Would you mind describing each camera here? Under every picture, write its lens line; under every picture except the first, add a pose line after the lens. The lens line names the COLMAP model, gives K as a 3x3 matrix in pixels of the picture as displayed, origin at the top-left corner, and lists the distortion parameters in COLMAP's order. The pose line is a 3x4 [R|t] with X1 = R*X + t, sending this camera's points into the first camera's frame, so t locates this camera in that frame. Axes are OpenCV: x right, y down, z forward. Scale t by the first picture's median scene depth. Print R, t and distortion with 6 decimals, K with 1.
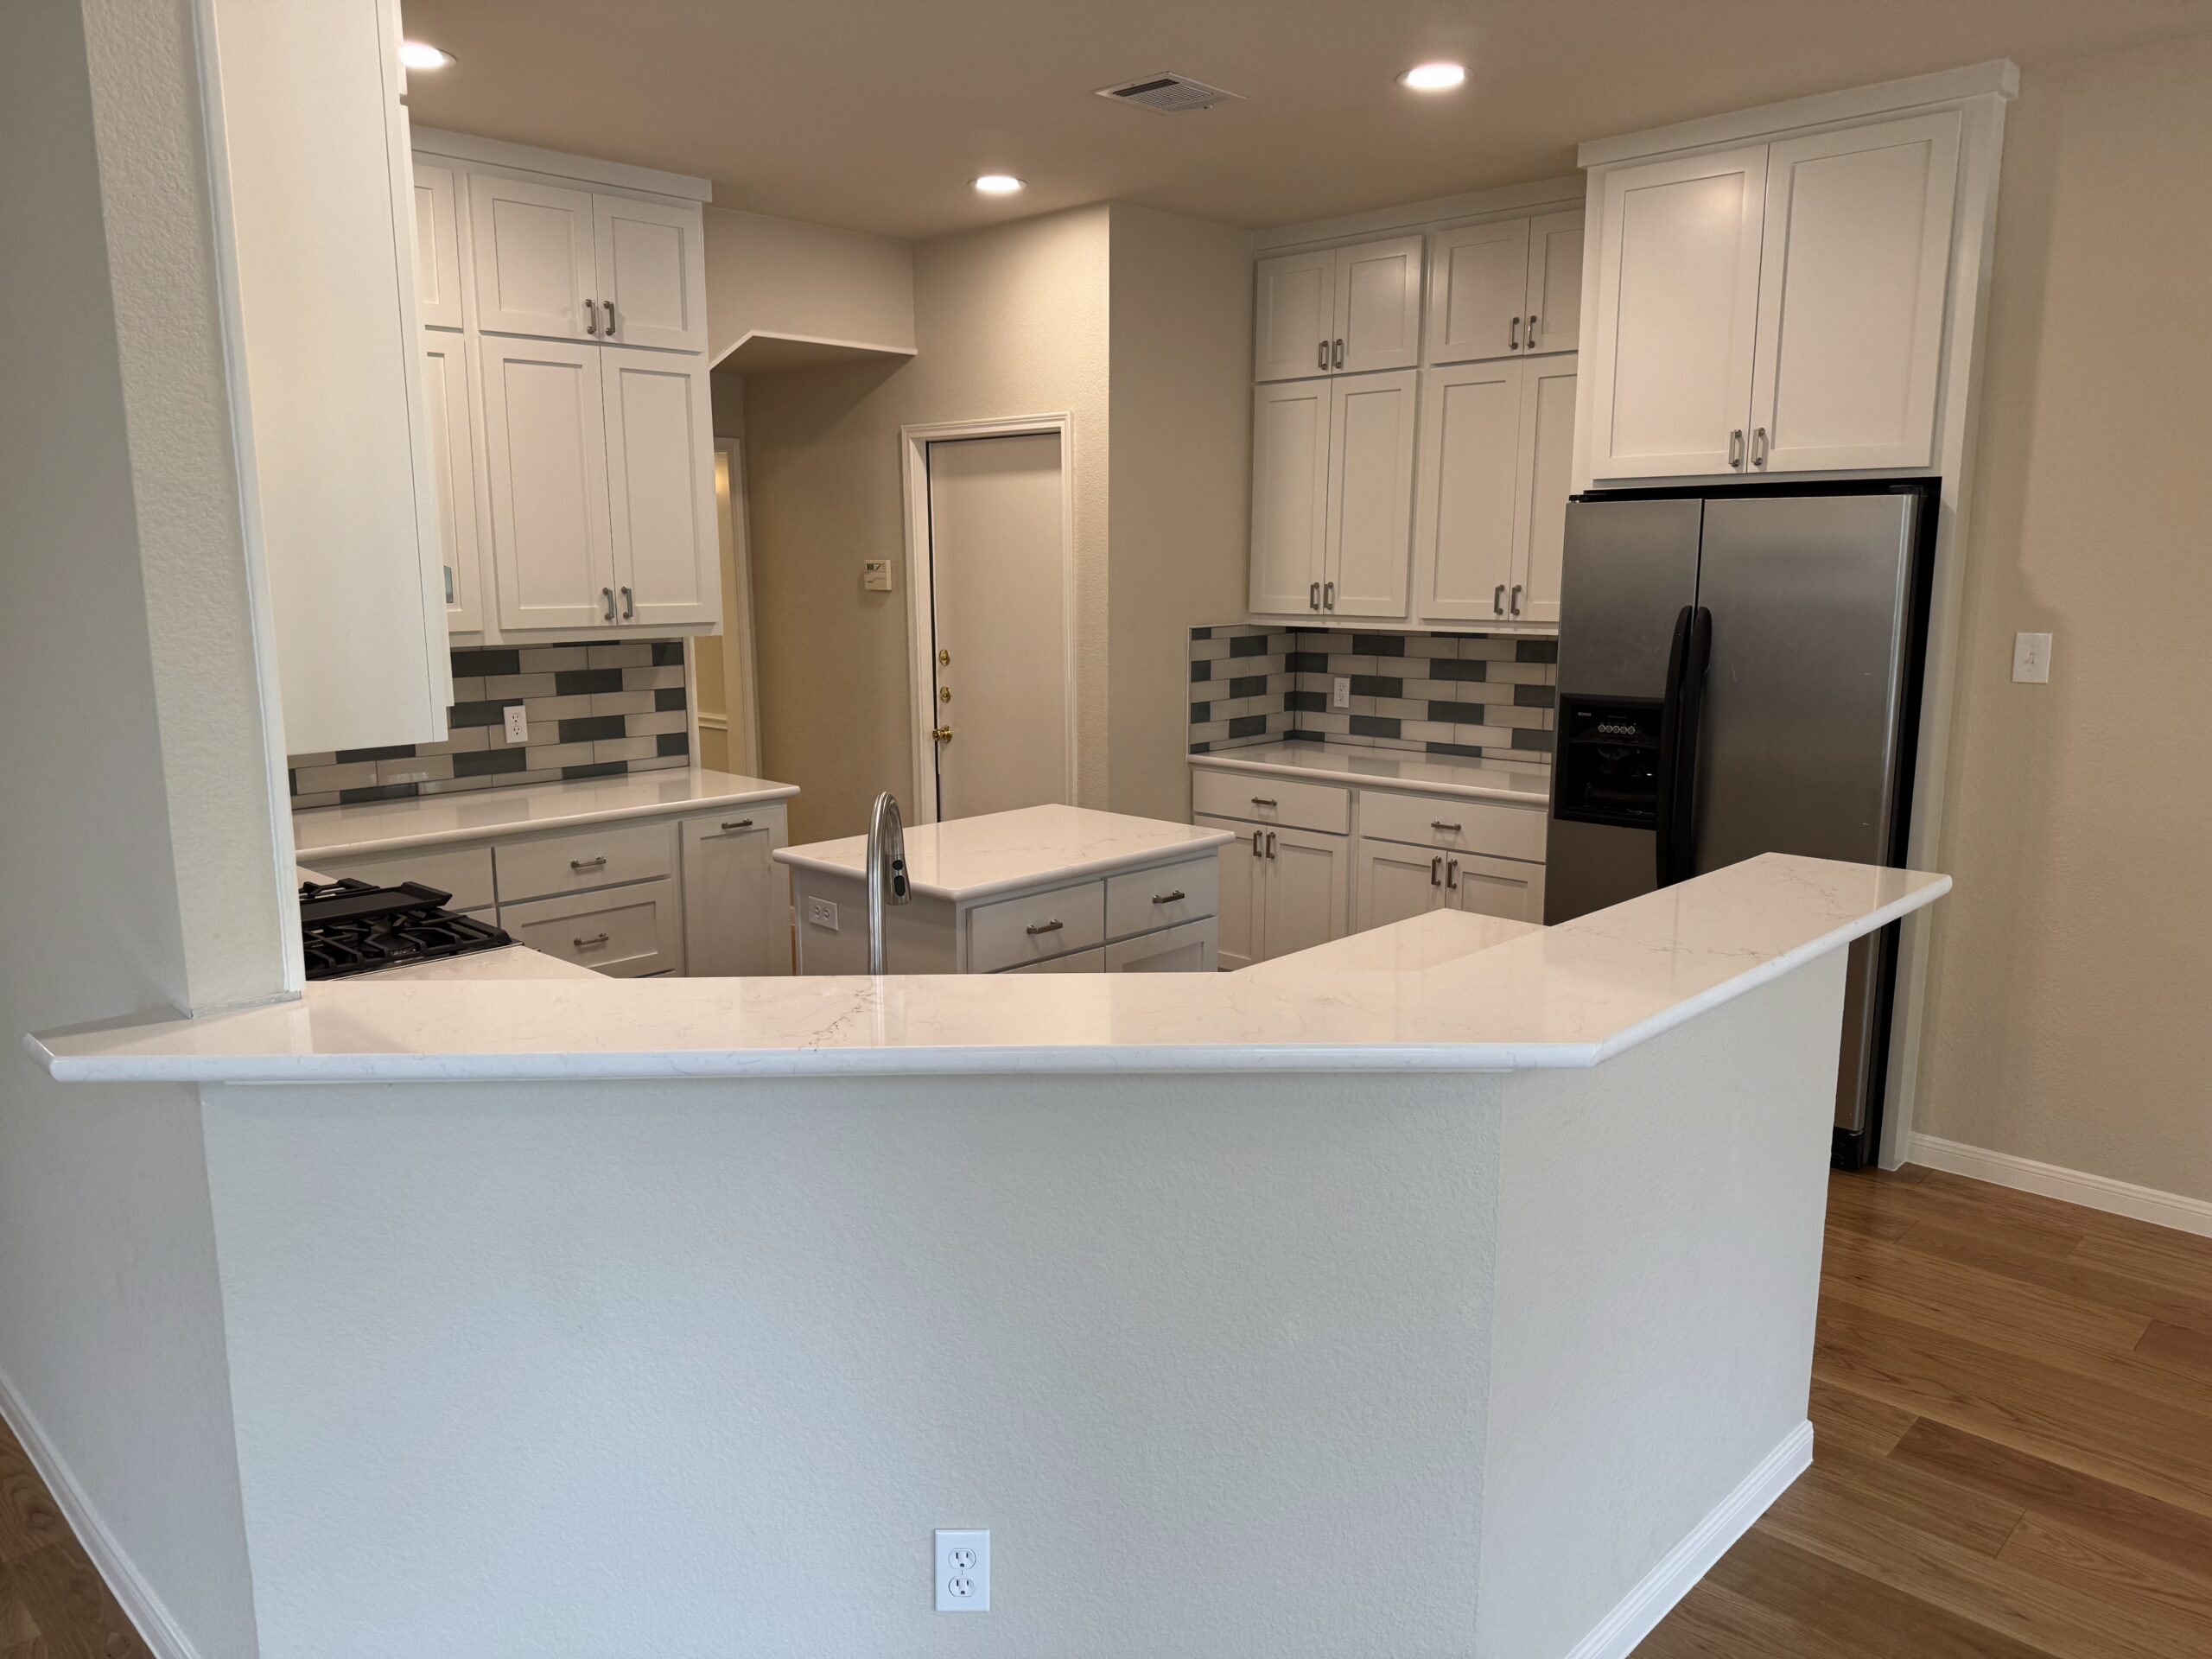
lens RADIAL K [[1516.4, 0, 1106.0], [0, 1516.4, 829.5], [0, 0, 1]] dist [0.101684, -0.143624]
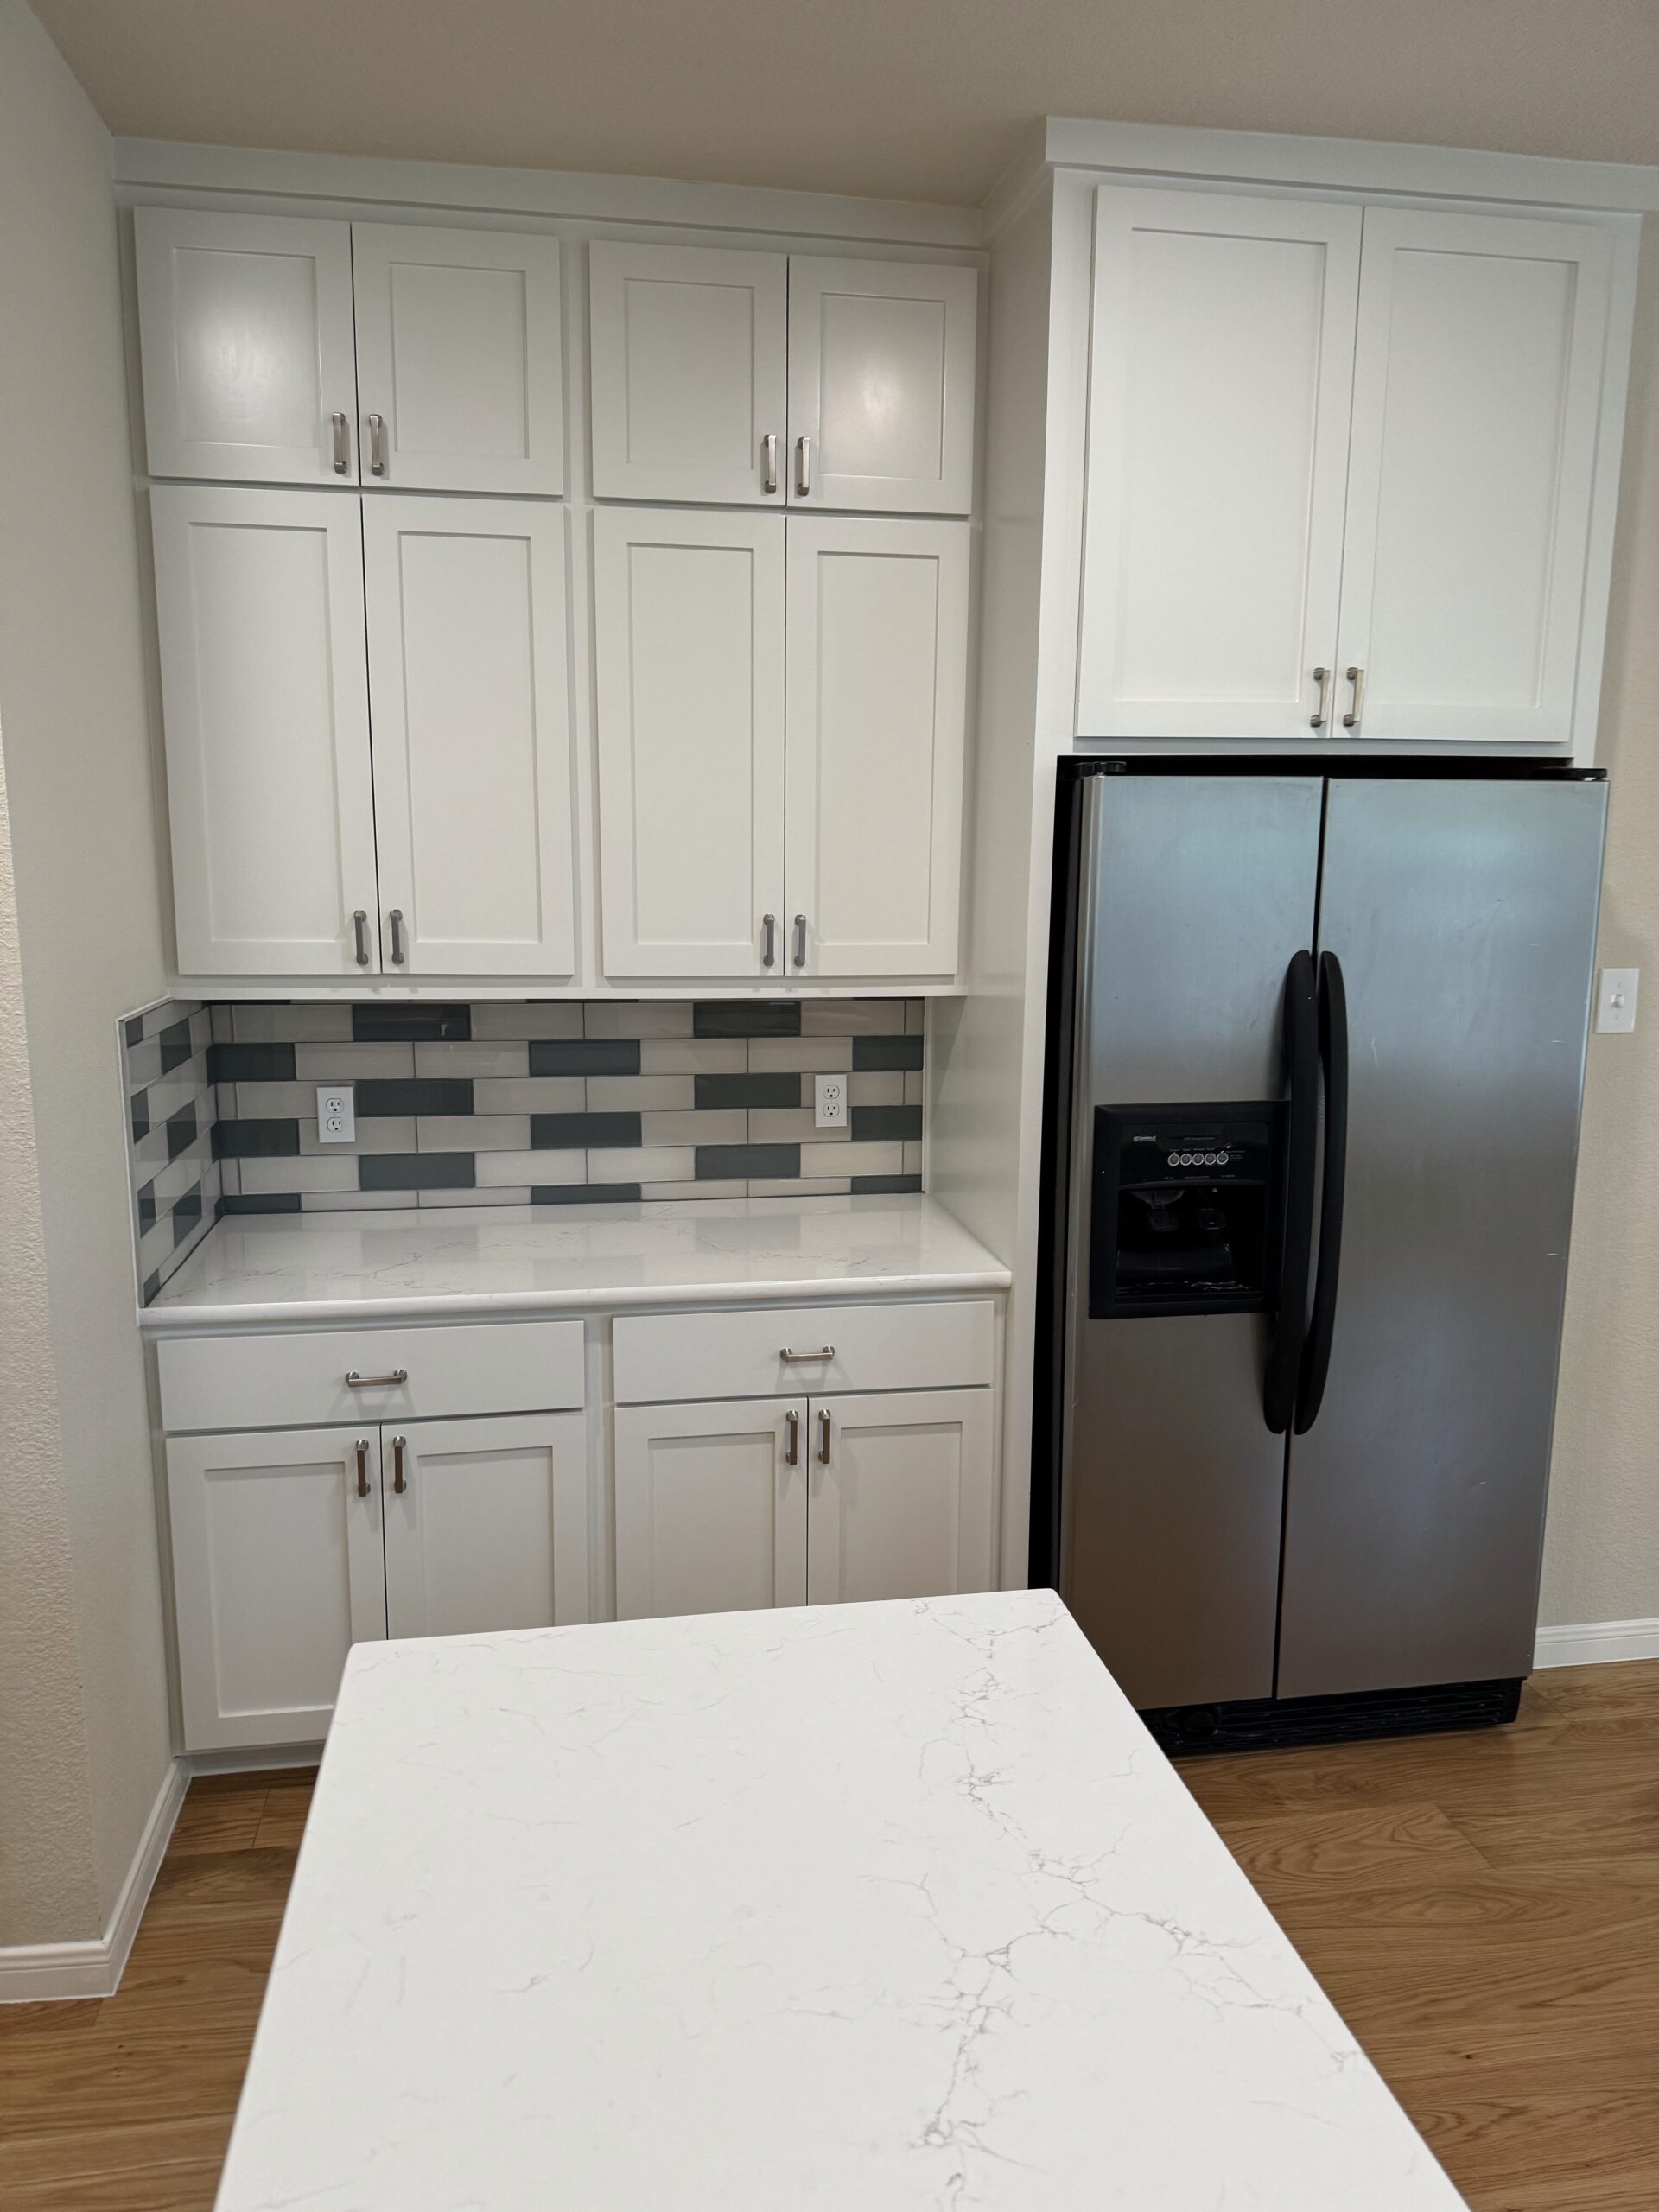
lens RADIAL K [[1516.4, 0, 781.8], [0, 1516.4, 1121.1], [0, 0, 1]] dist [0.101684, -0.143624]
pose [[0.604668, -0.139136, 0.784231, -0.189973], [0.134444, 0.988325, 0.071685, -0.119780], [-0.785049, 0.062089, 0.616314, 0.630088]]
